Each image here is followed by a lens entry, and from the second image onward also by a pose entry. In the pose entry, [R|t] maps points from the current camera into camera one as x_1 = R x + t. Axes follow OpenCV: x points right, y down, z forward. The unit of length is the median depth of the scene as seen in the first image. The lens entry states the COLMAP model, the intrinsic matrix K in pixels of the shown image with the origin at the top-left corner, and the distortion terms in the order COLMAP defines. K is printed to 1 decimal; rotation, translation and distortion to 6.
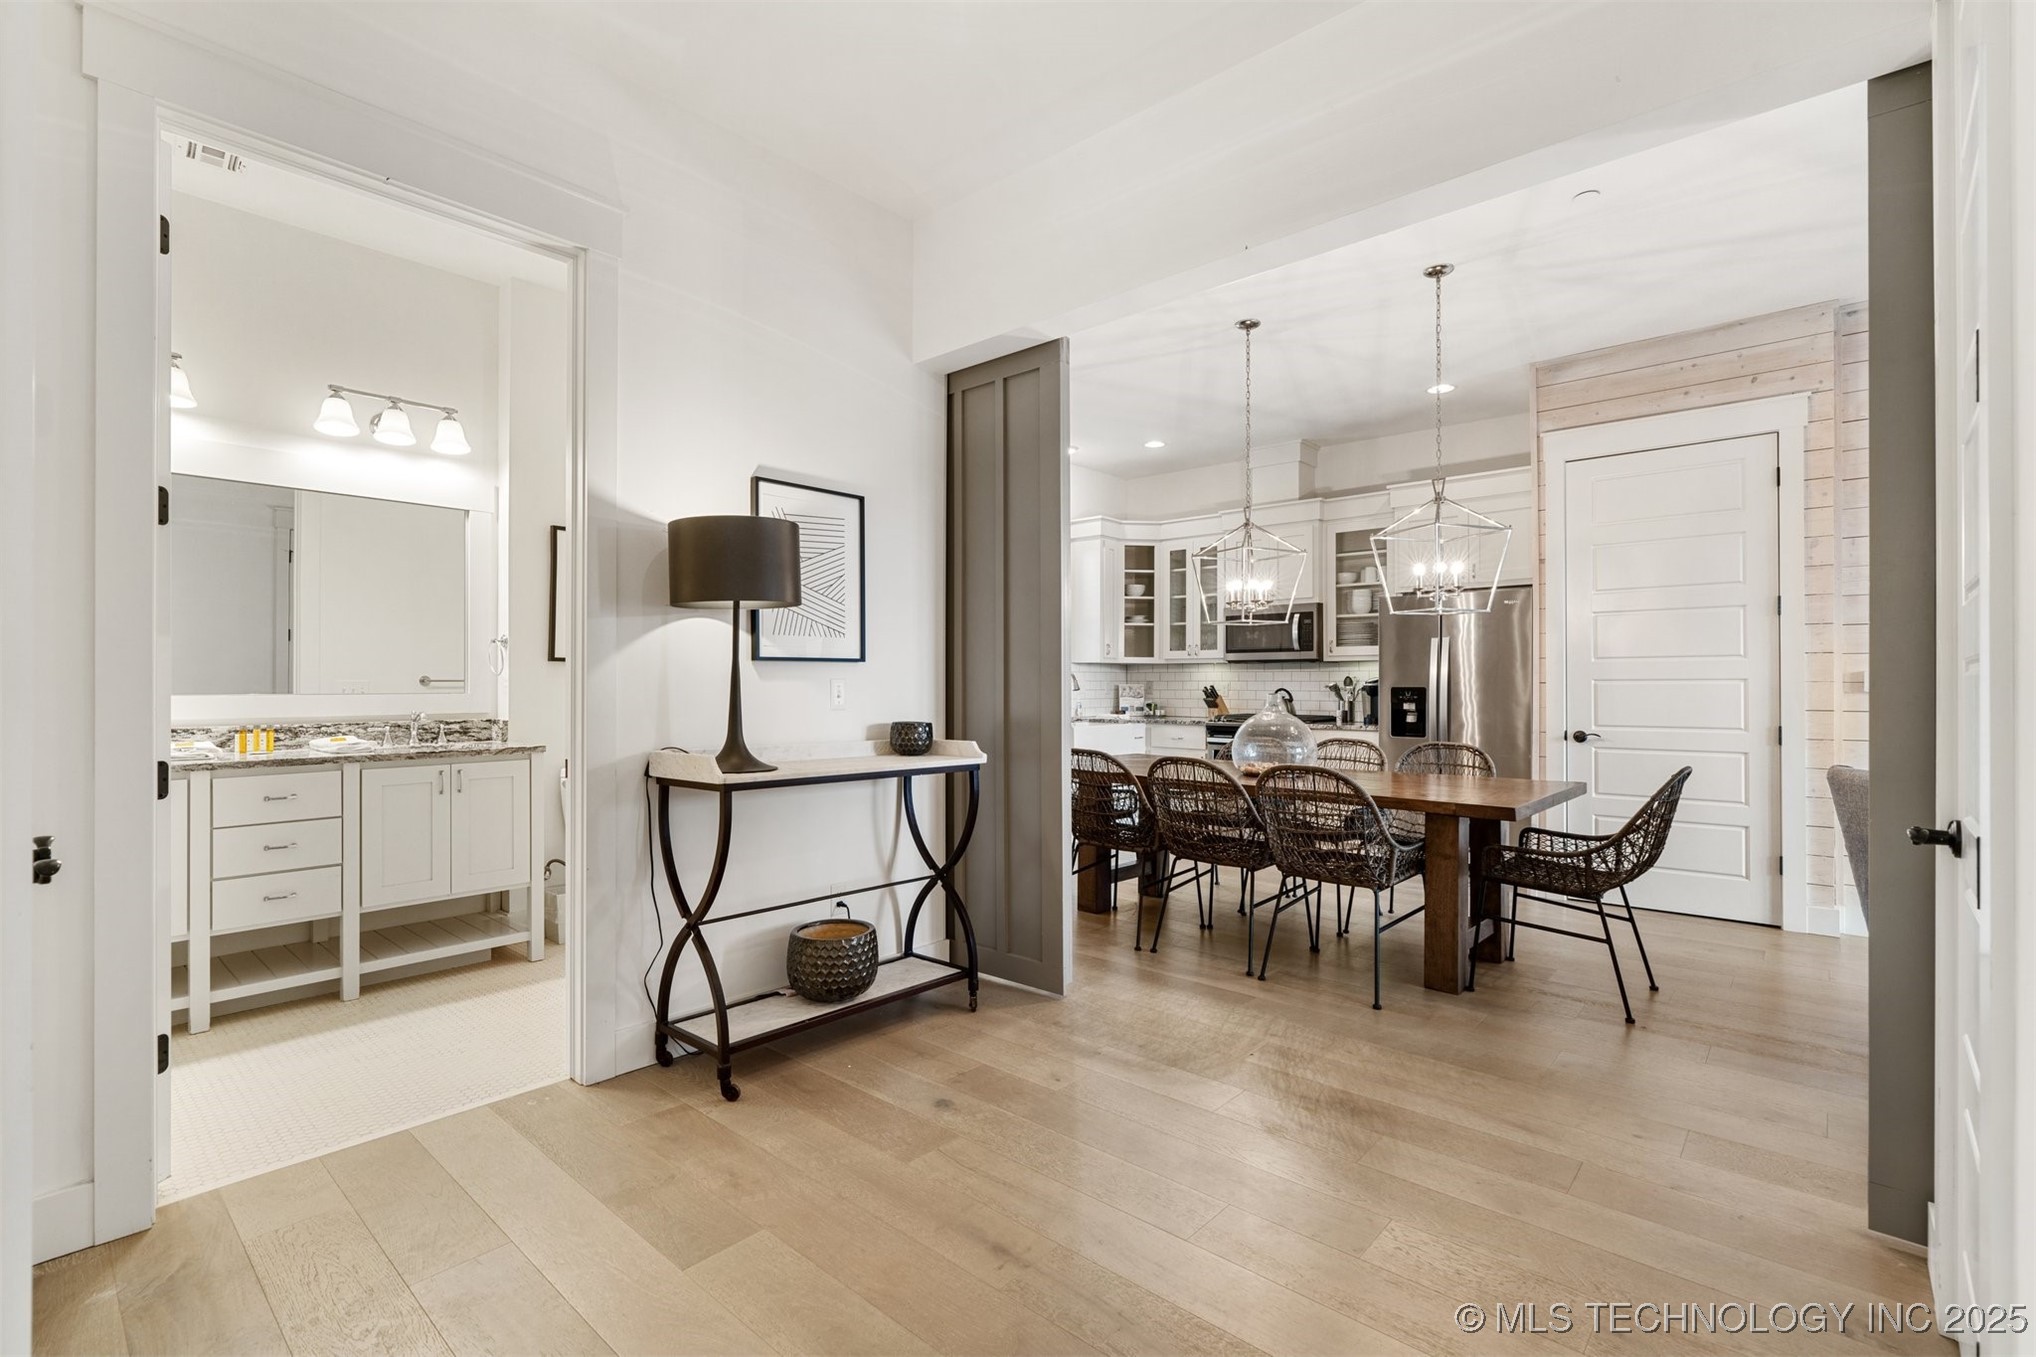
lens RADIAL K [[918.9, 0, 1003.8], [0, 918.9, 676.4], [0, 0, 1]] dist [-0.007365, 0.002020]
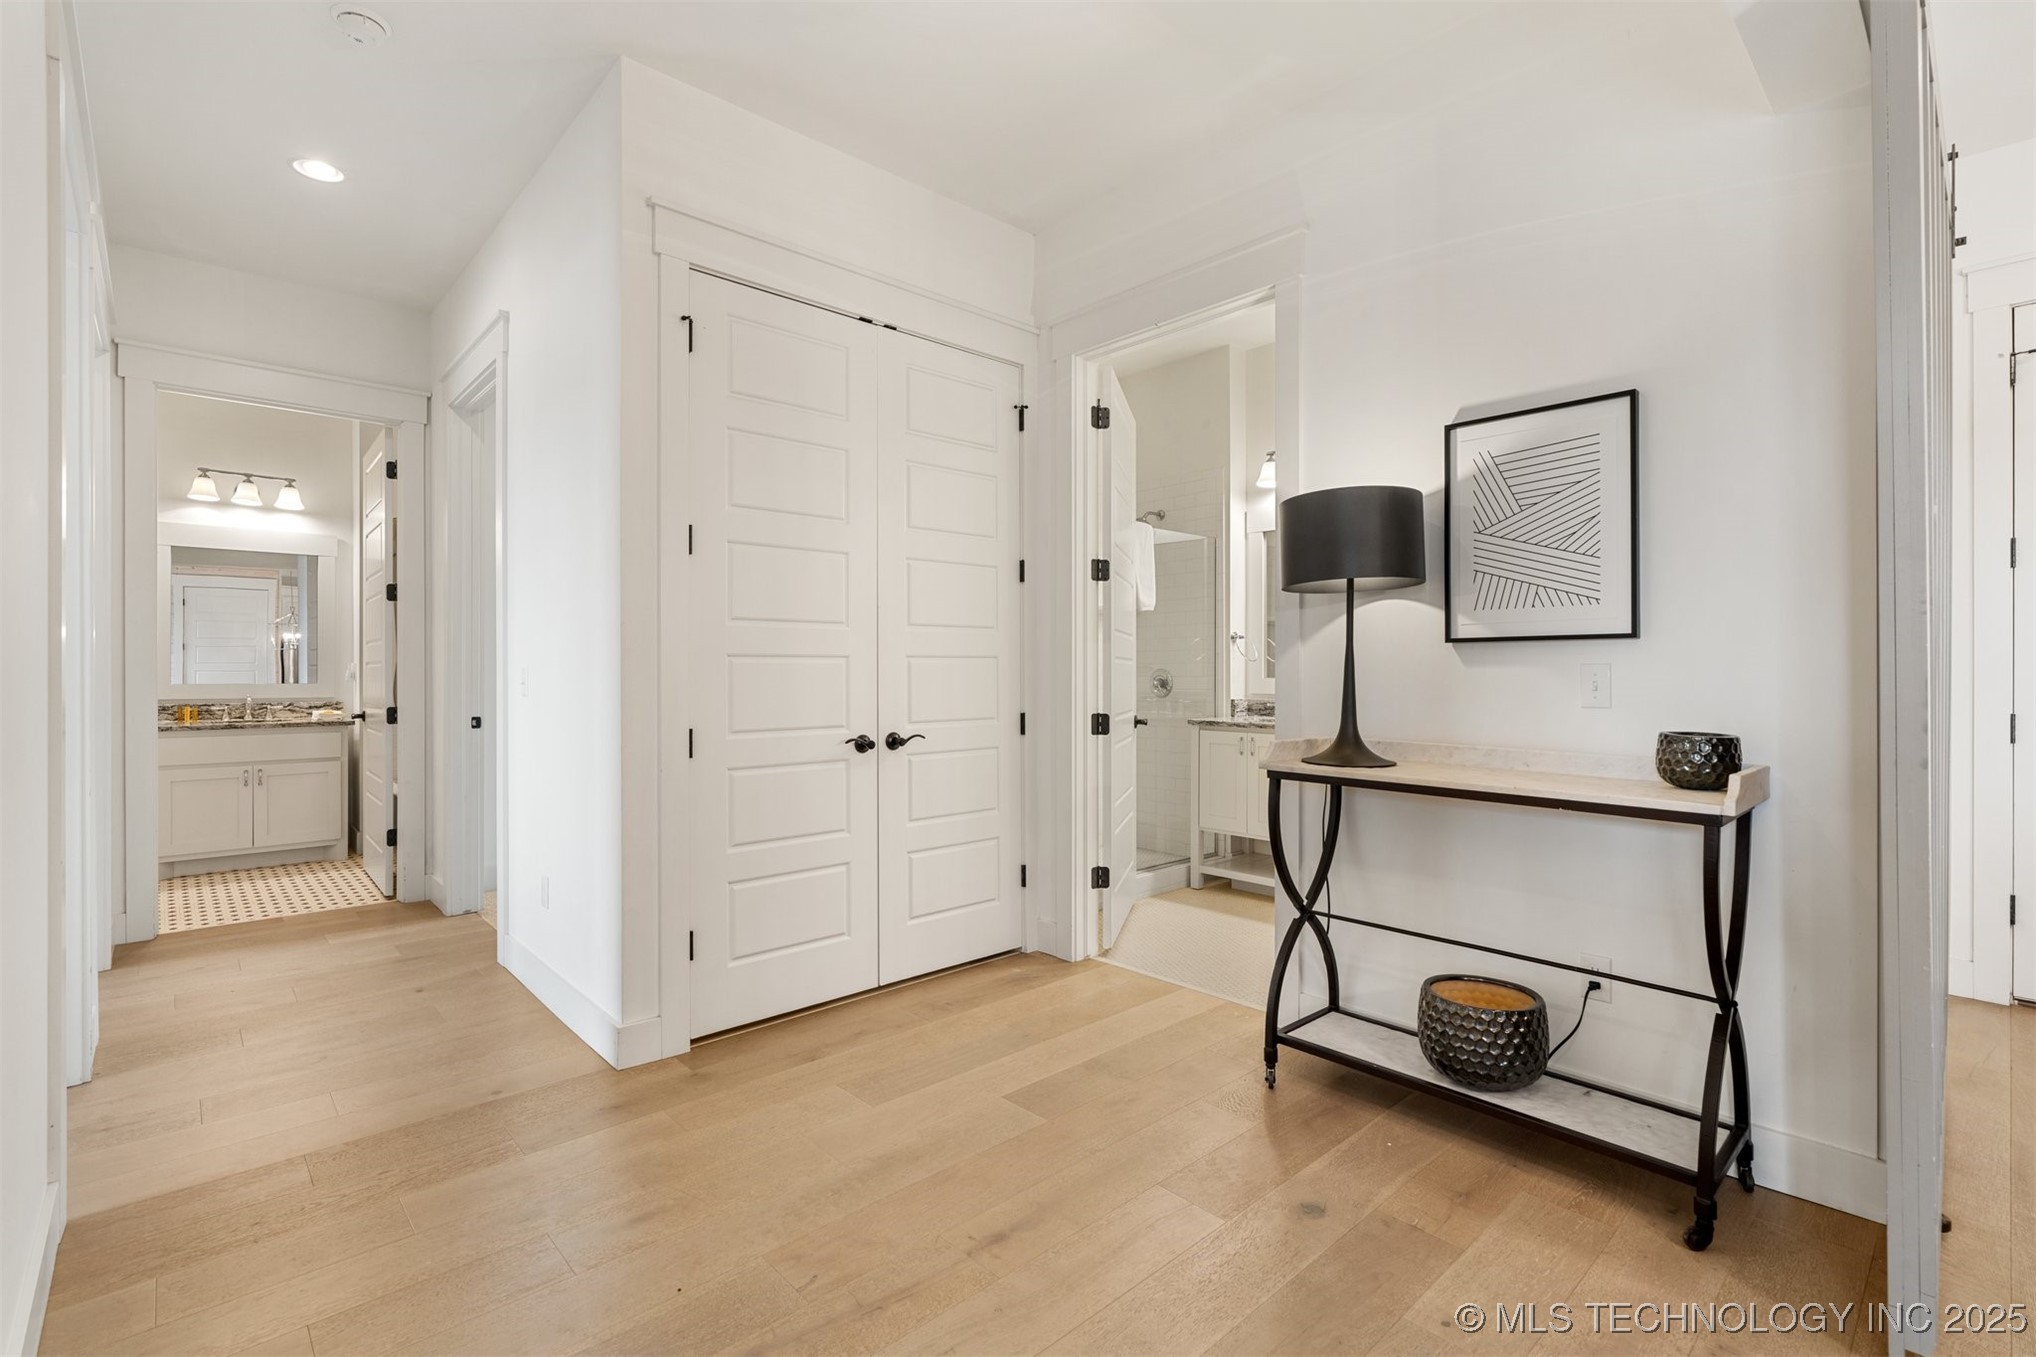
lens RADIAL K [[918.9, 0, 1021.9], [0, 918.9, 673.0], [0, 0, 1]] dist [-0.007365, 0.002020]
pose [[-0.080563, 0.007744, -0.996719, 0.617212], [0.009059, 0.999934, 0.007037, -0.000267], [0.996708, -0.008462, -0.080627, 0.693922]]
